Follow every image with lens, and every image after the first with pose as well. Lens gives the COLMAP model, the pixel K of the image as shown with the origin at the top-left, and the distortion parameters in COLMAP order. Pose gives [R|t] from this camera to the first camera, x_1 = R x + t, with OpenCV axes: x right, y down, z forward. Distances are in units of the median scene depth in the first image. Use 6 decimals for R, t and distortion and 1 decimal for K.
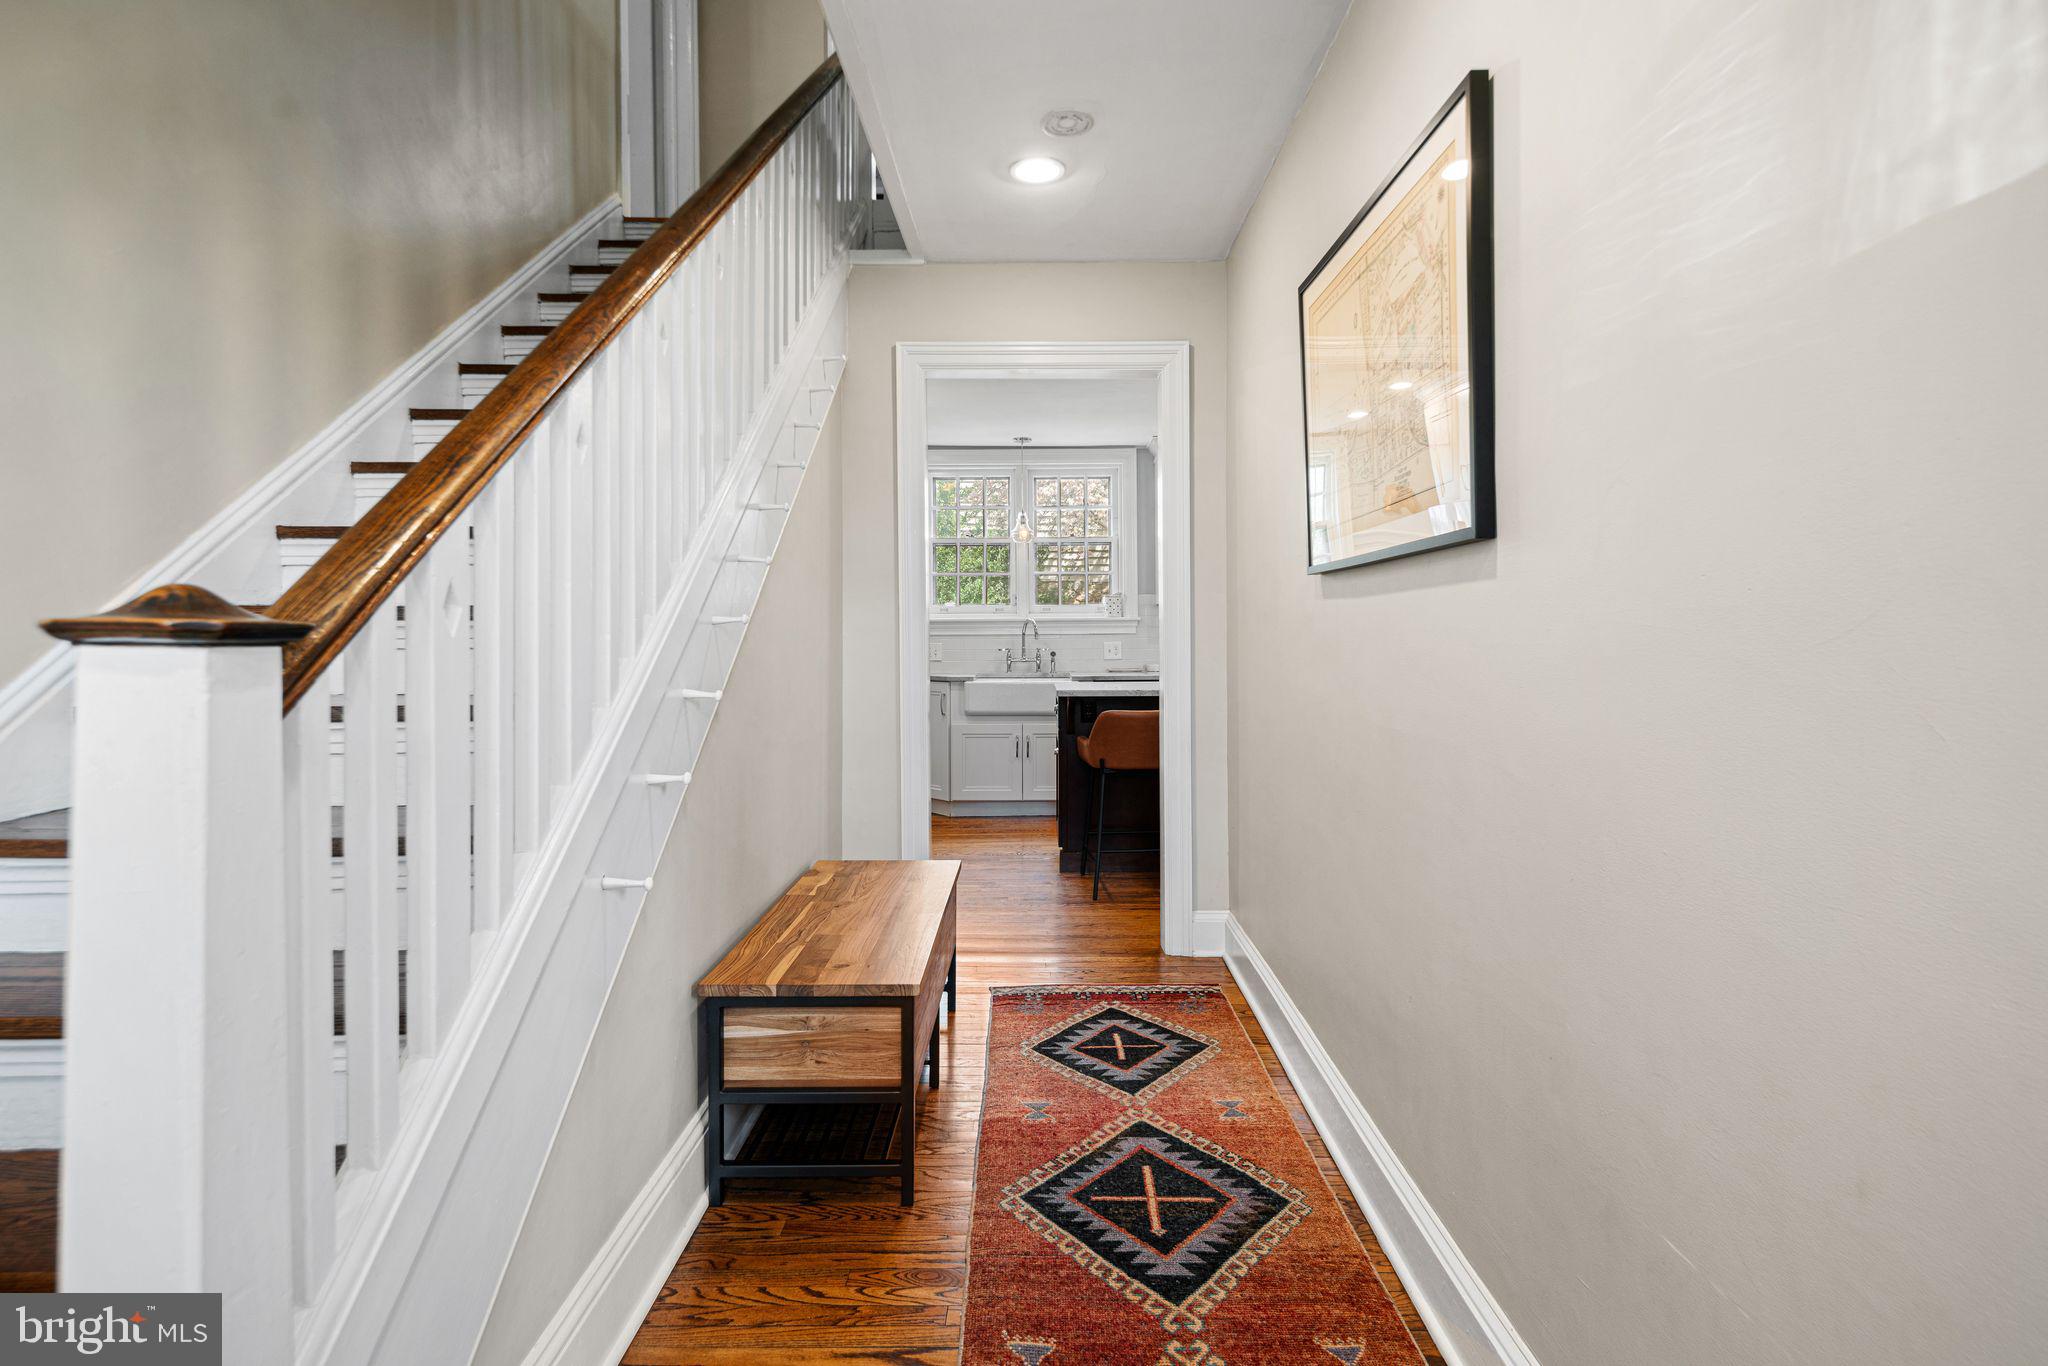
lens RADIAL K [[1002.1, 0, 1030.8], [0, 1002.1, 642.1], [0, 0, 1]] dist [0.005497, -0.002796]
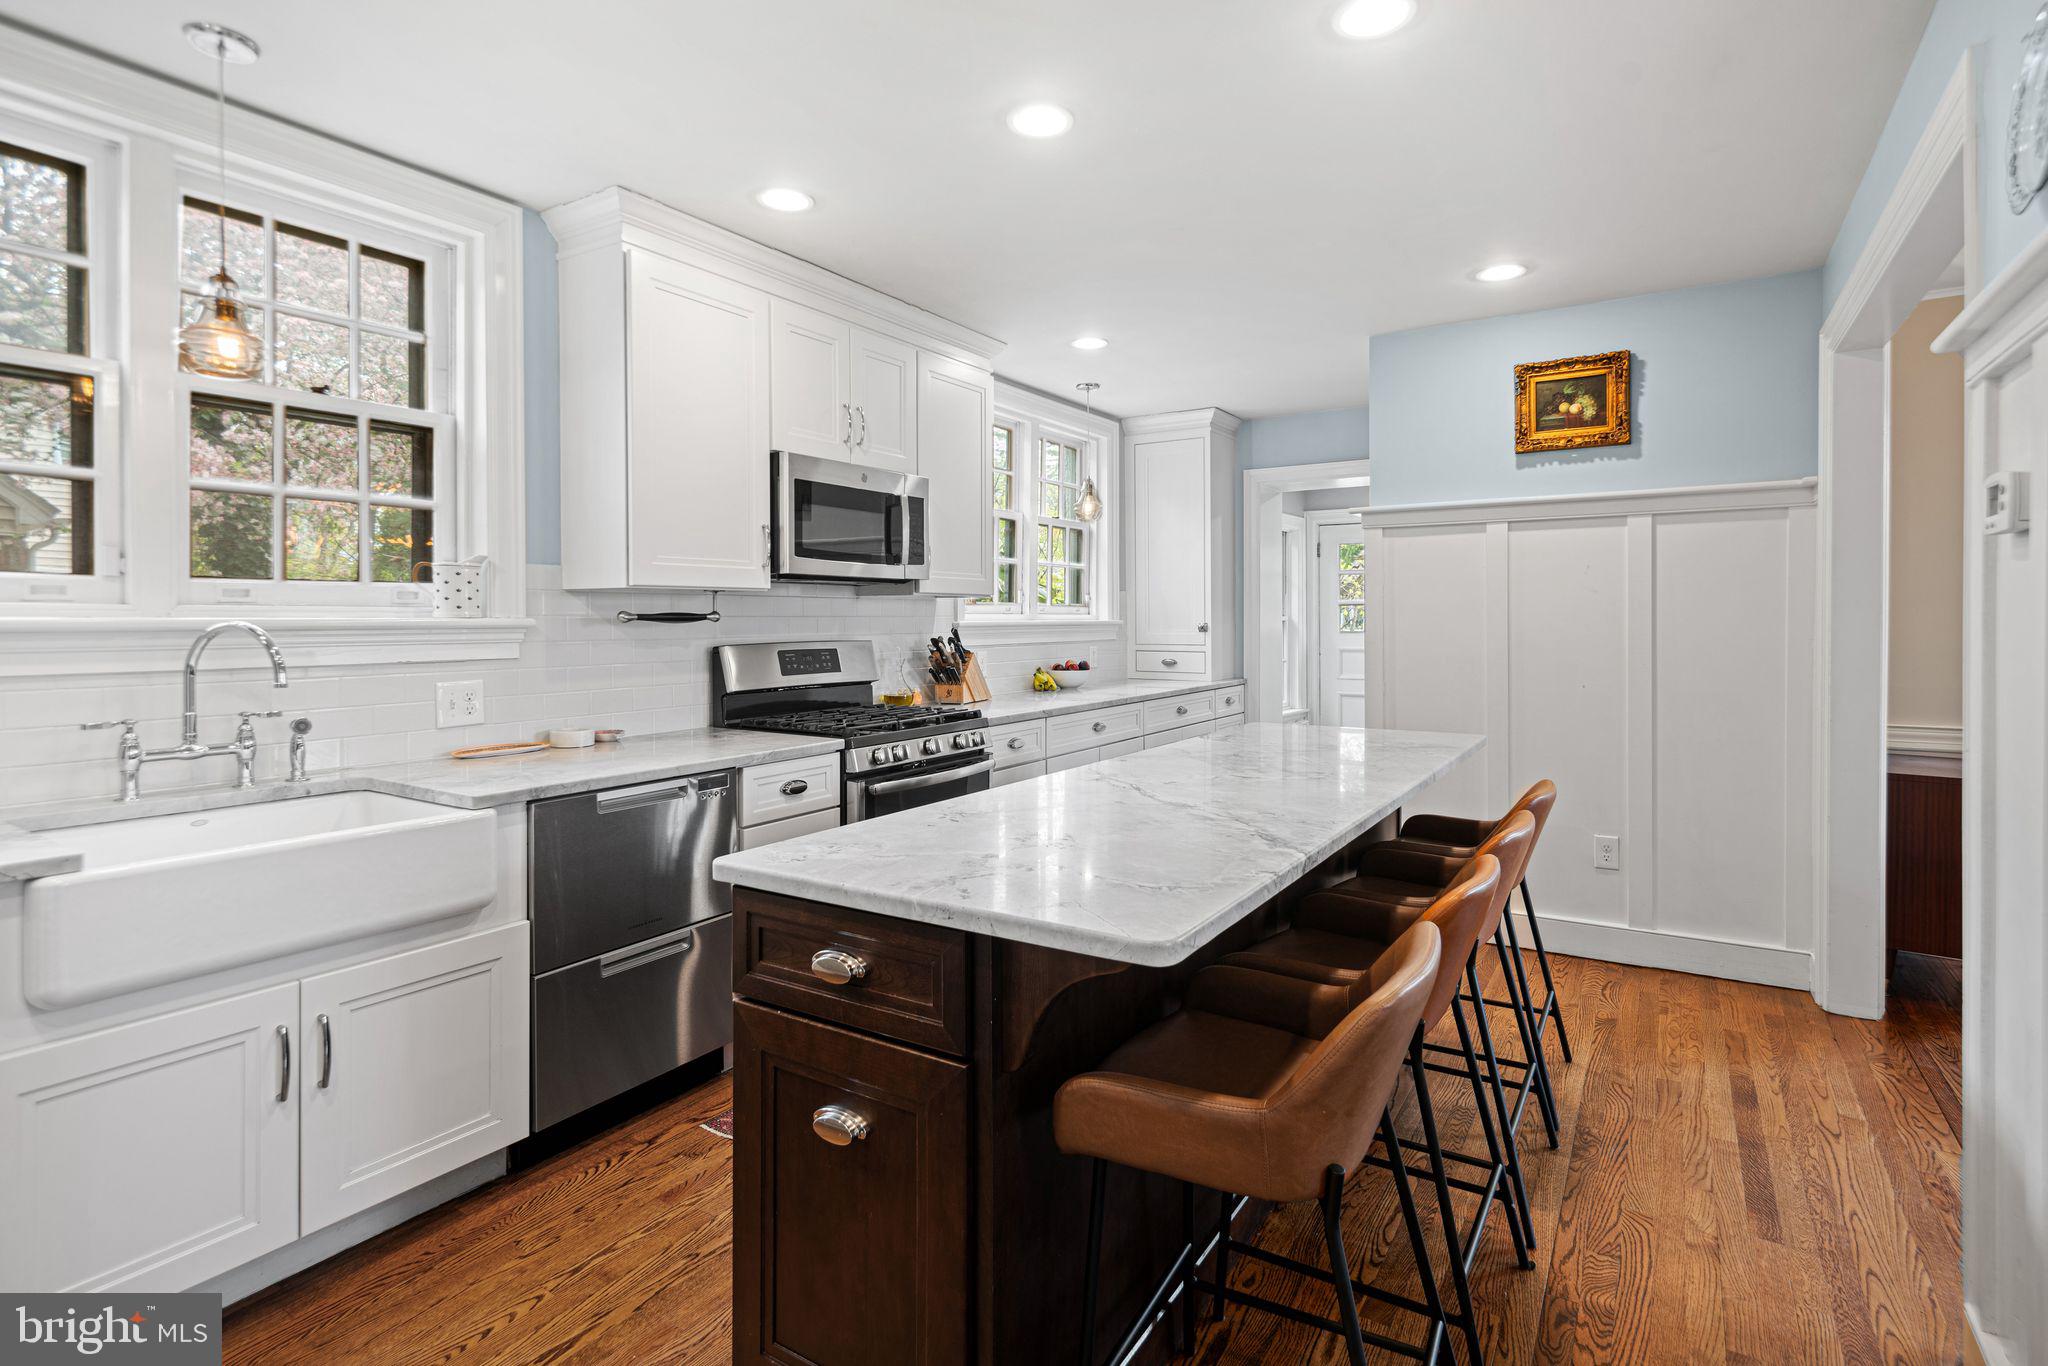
lens RADIAL K [[1002.1, 0, 1037.9], [0, 1002.1, 629.6], [0, 0, 1]] dist [0.005497, -0.002796]
pose [[0.529420, -0.000154, 0.848360, -0.324302], [-0.004707, 0.999984, 0.003119, -0.055680], [-0.848347, -0.005644, 0.529411, 1.469946]]
